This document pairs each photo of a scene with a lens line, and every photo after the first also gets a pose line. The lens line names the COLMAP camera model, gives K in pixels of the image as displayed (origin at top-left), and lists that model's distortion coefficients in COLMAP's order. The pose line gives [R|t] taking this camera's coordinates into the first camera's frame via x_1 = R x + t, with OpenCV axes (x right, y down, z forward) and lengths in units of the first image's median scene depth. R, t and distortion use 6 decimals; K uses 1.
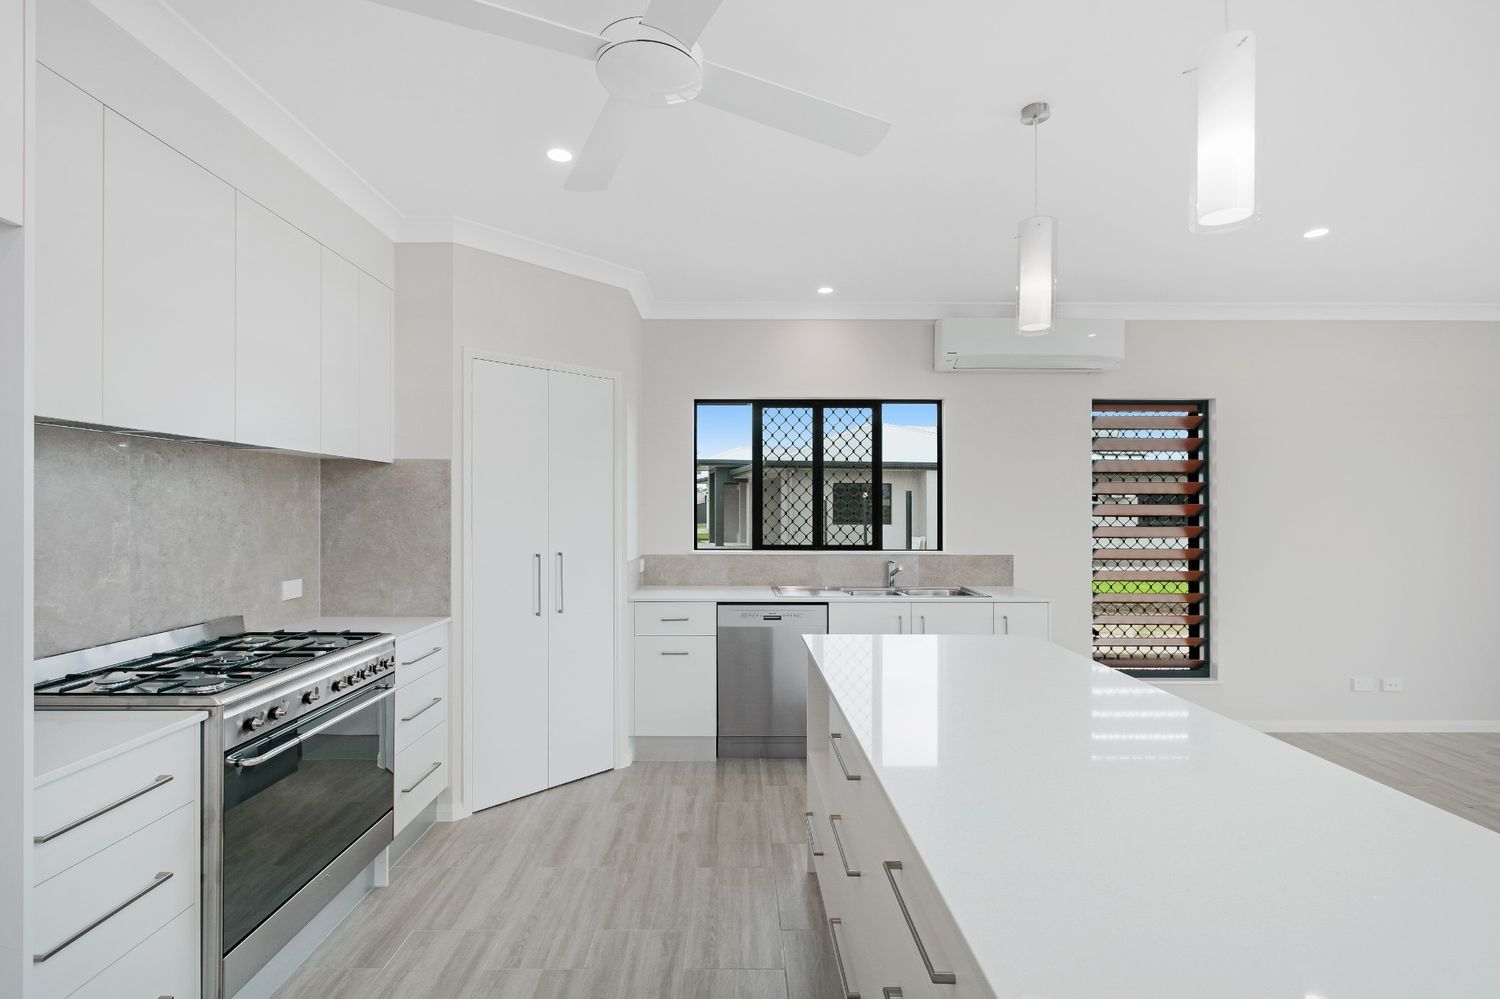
lens RADIAL K [[689.2, 0, 687.5], [0, 689.2, 499.2], [0, 0, 1]] dist [-0.002830, 0.001716]
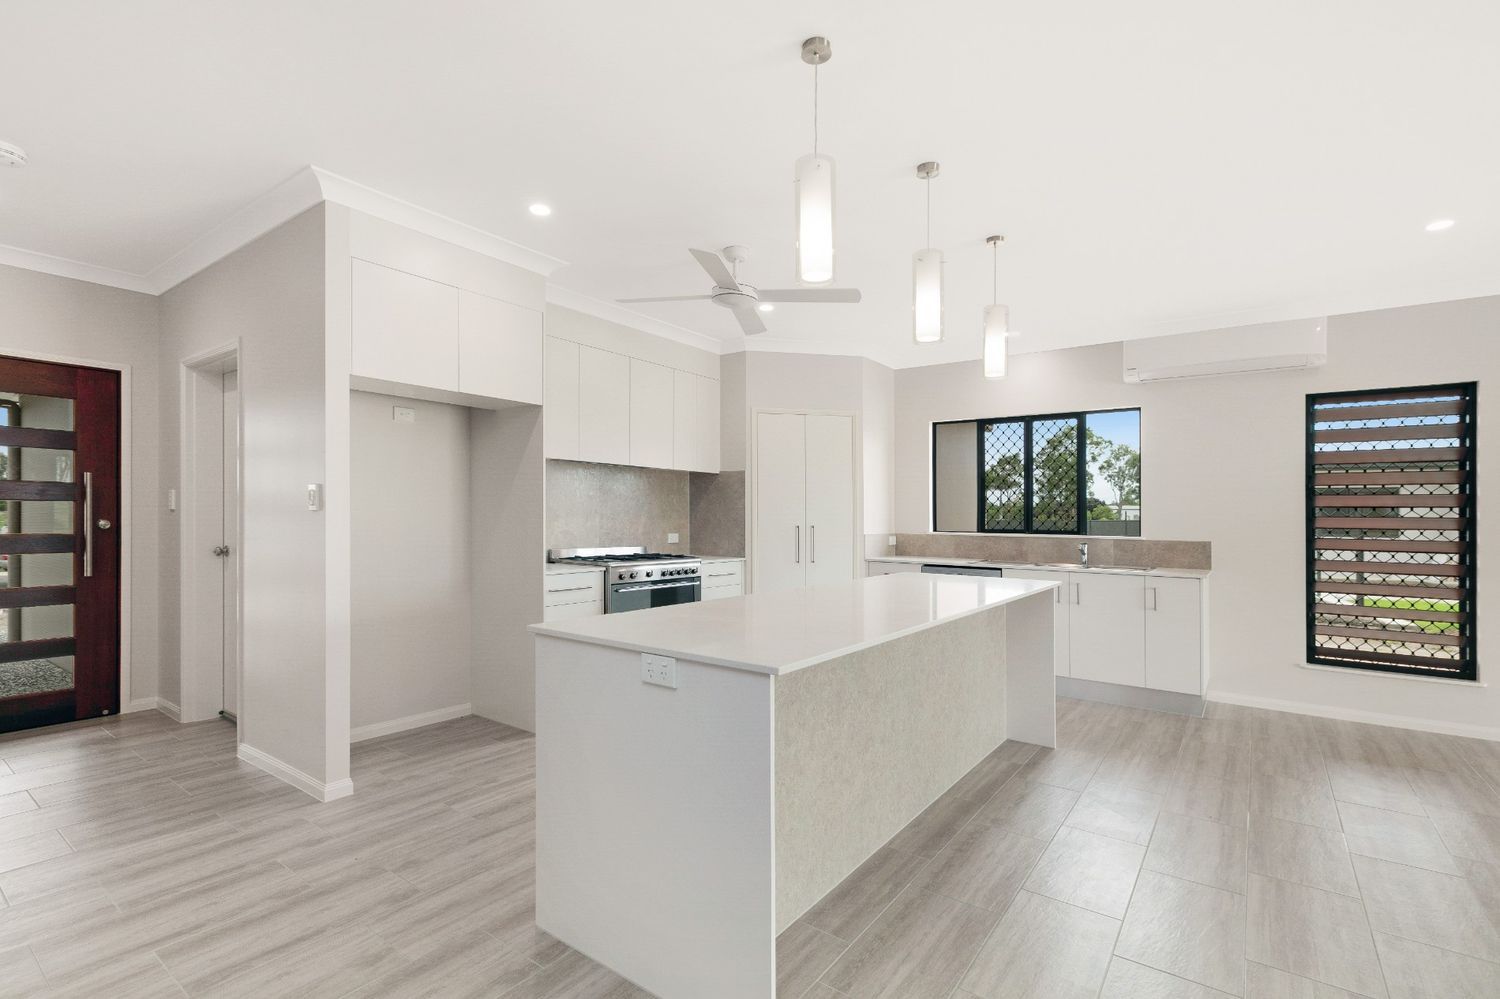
lens RADIAL K [[689.2, 0, 747.5], [0, 689.2, 496.7], [0, 0, 1]] dist [-0.002830, 0.001716]
pose [[0.810568, -0.010152, -0.585556, 0.519096], [-0.002432, 0.999783, -0.020700, 0.033888], [0.585639, 0.018203, 0.810367, -0.335617]]
